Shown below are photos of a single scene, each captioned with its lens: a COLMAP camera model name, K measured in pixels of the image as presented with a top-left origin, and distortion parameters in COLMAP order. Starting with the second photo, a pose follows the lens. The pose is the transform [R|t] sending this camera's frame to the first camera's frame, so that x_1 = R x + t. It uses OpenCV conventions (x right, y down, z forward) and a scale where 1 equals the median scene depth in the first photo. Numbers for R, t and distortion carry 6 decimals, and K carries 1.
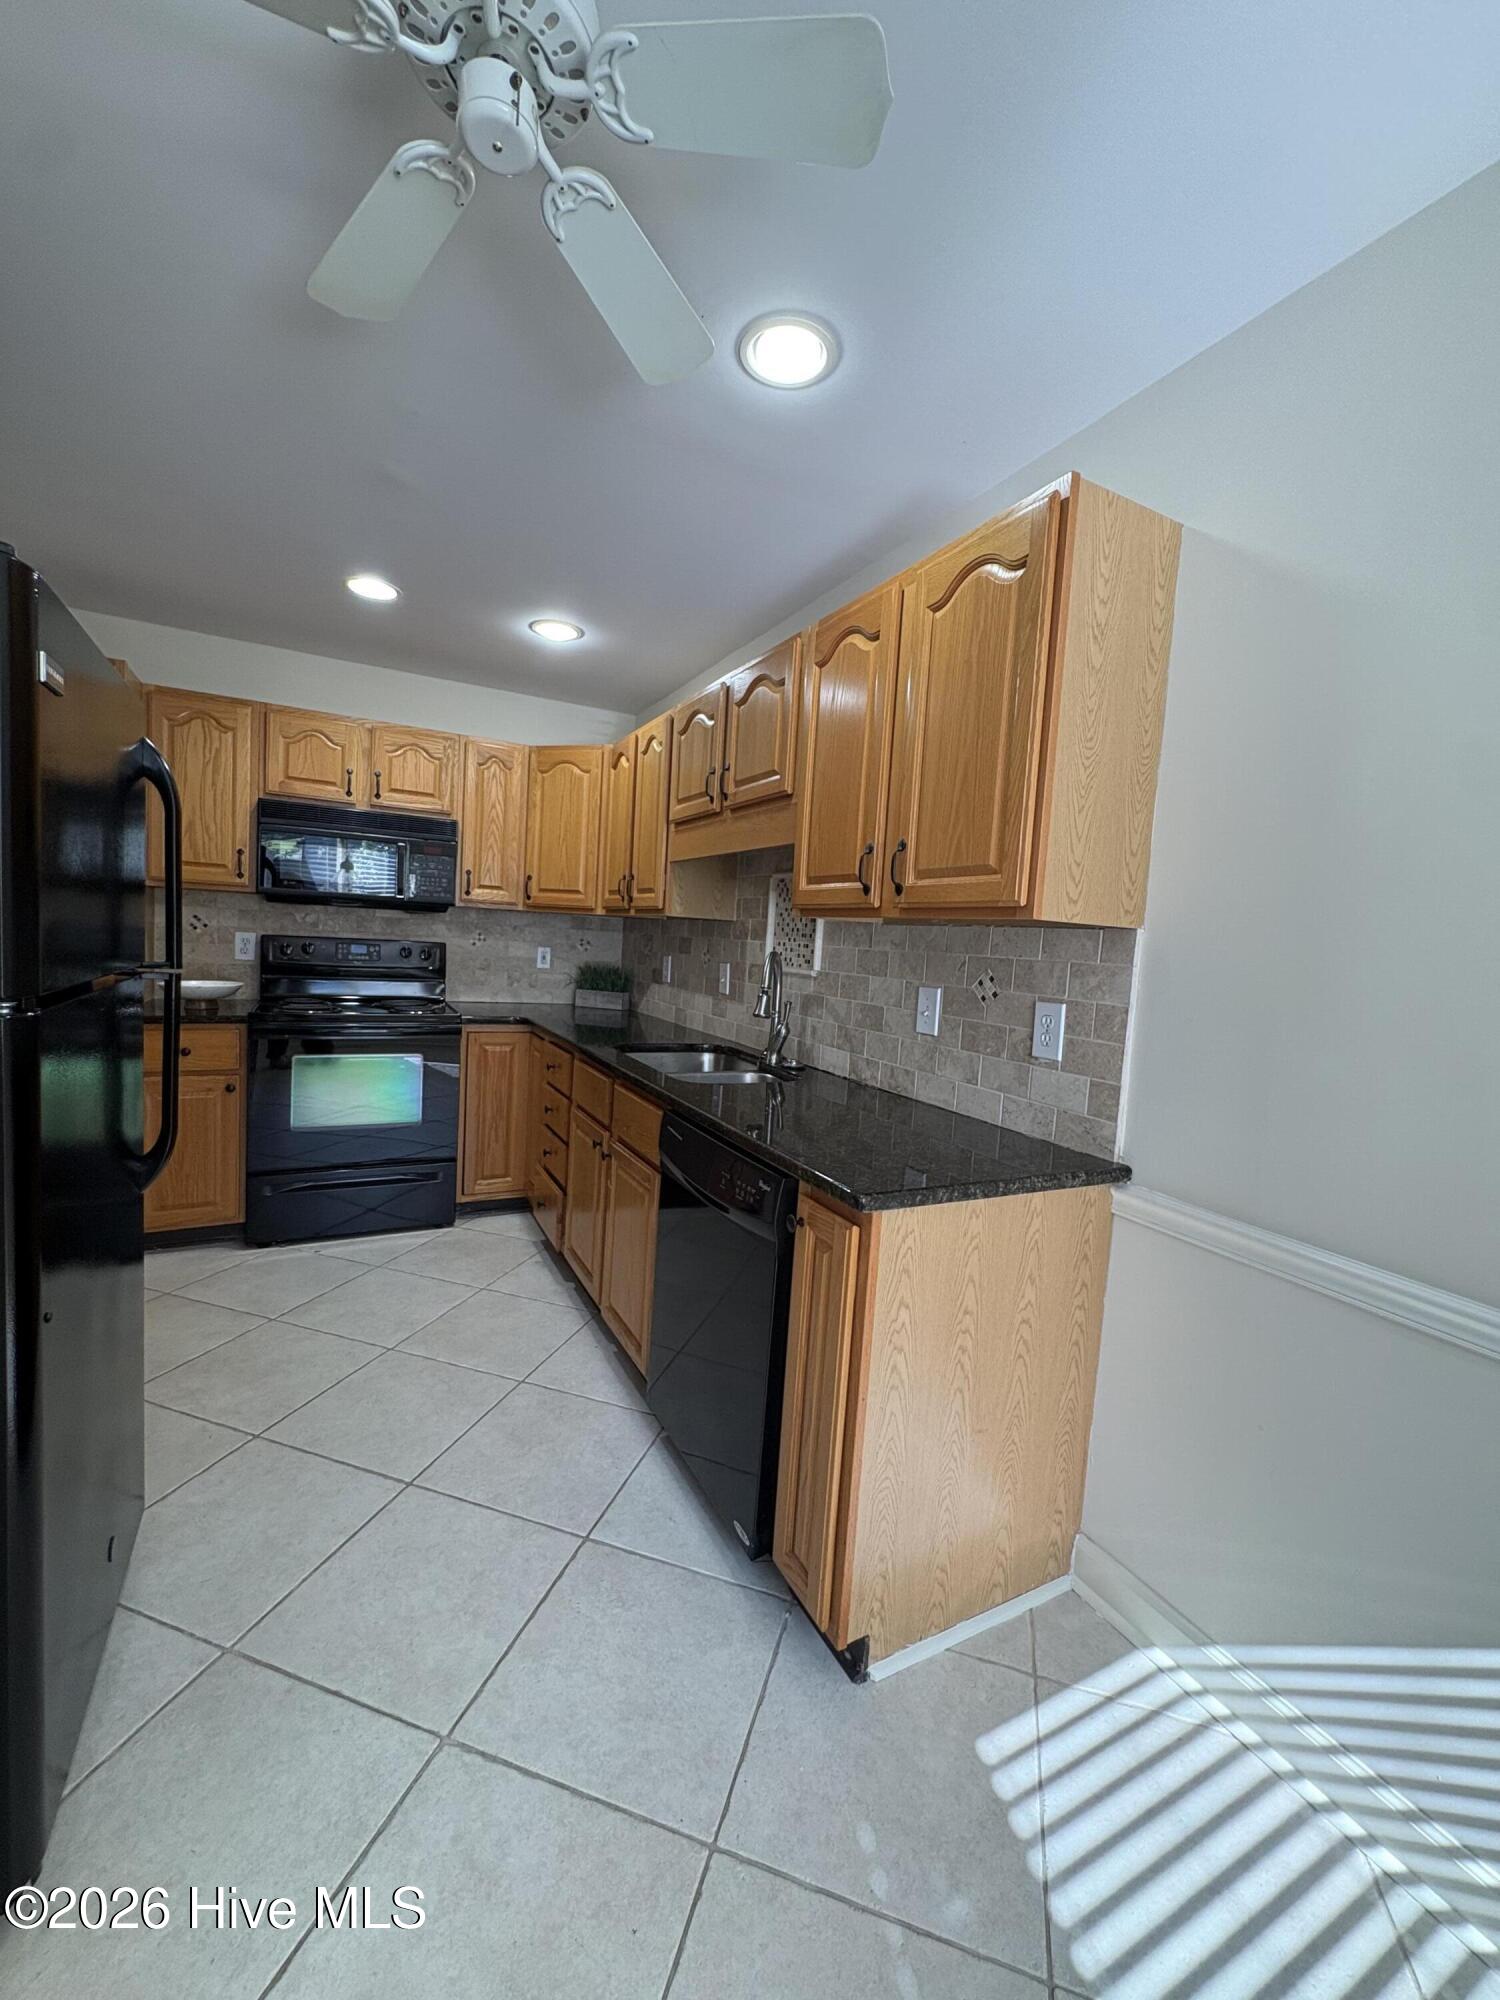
lens RADIAL K [[798.6, 0, 747.5], [0, 798.6, 997.8], [0, 0, 1]] dist [-0.001033, 0.000585]
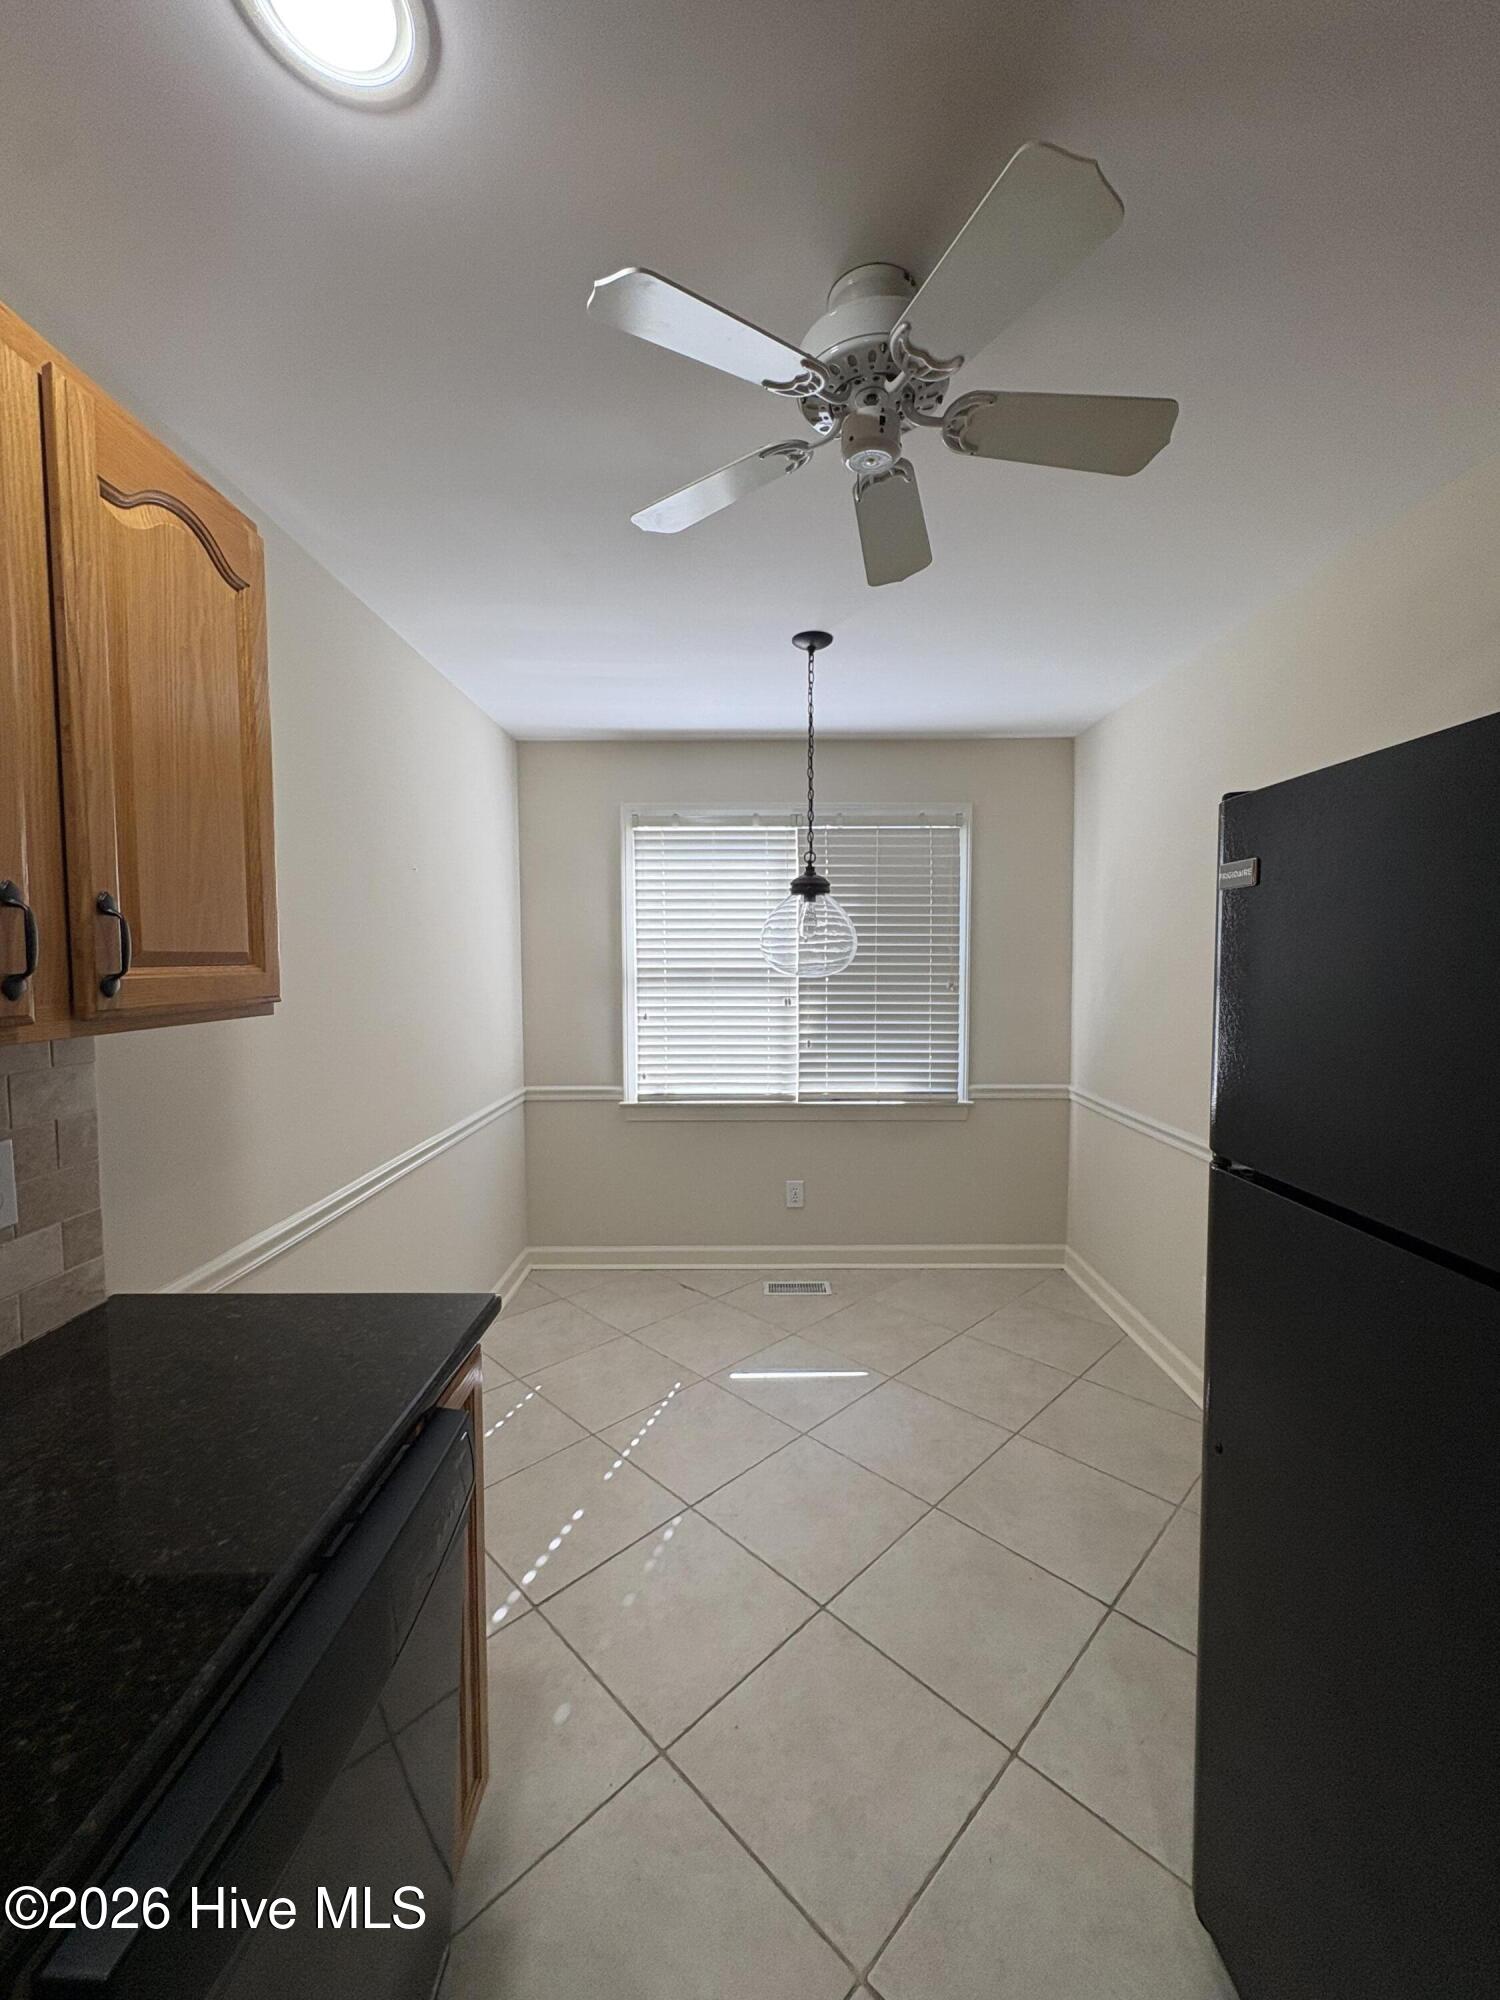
lens RADIAL K [[798.6, 0, 765.0], [0, 798.6, 993.8], [0, 0, 1]] dist [-0.001033, 0.000585]
pose [[-0.891142, -0.082930, 0.446082, -0.360168], [-0.016934, 0.988549, 0.149950, -0.179040], [-0.453409, 0.126073, -0.882341, 1.038125]]
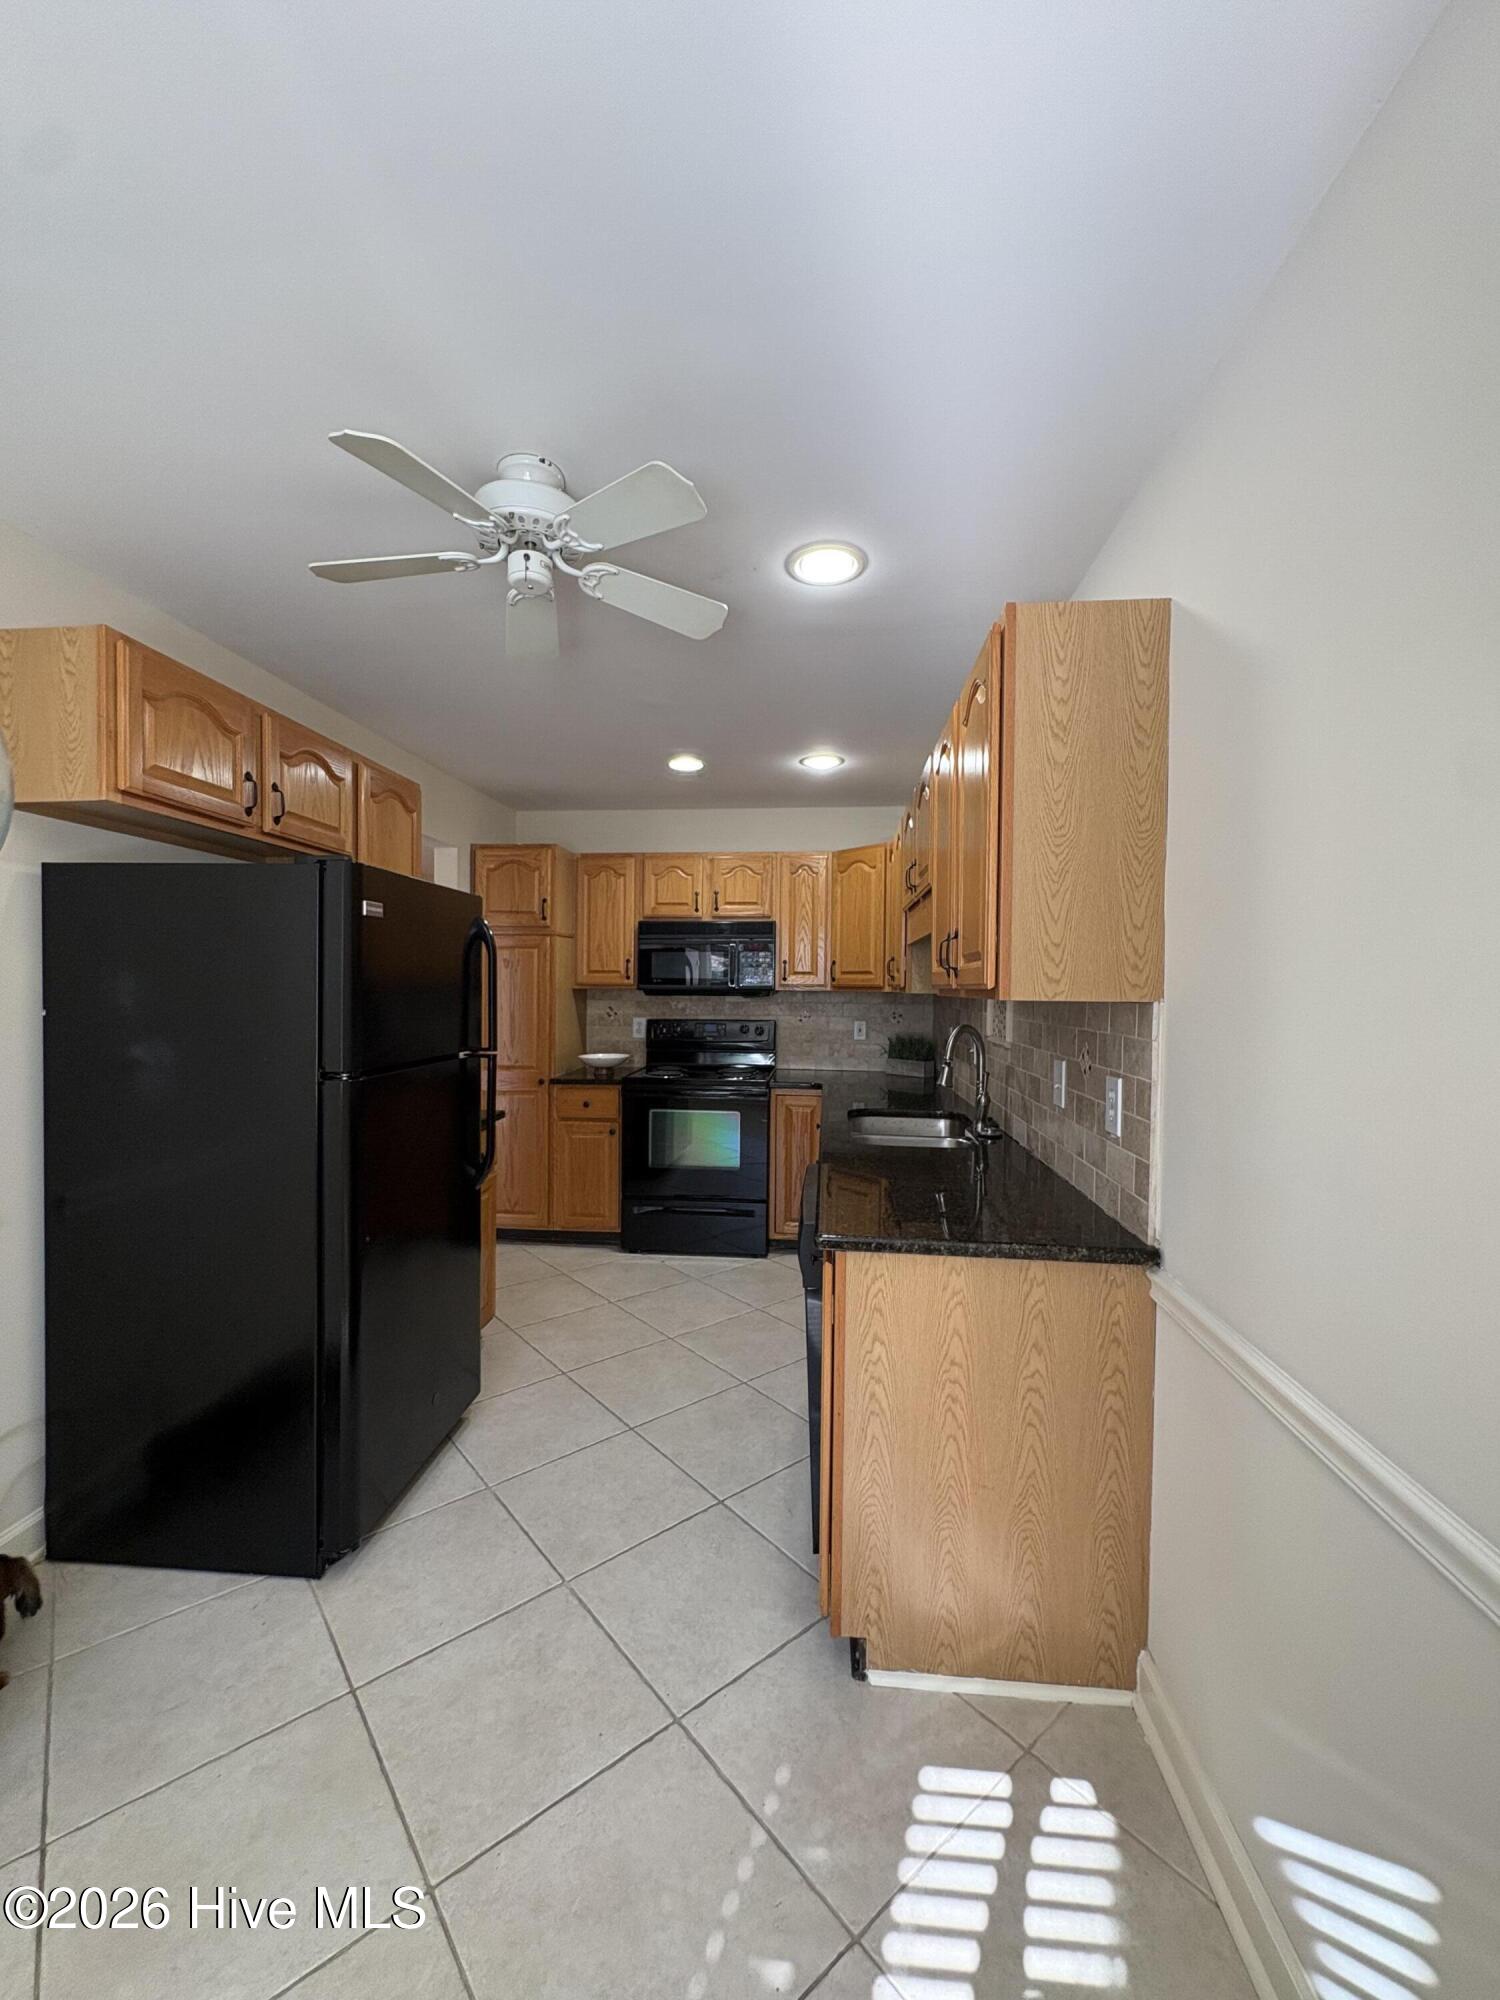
lens RADIAL K [[798.6, 0, 749.4], [0, 798.6, 996.4], [0, 0, 1]] dist [-0.001033, 0.000585]
pose [[0.838215, -0.044821, -0.543494, 0.452273], [-0.000137, 0.996599, -0.082398, -0.009620], [0.545339, 0.069142, 0.835359, -0.064799]]
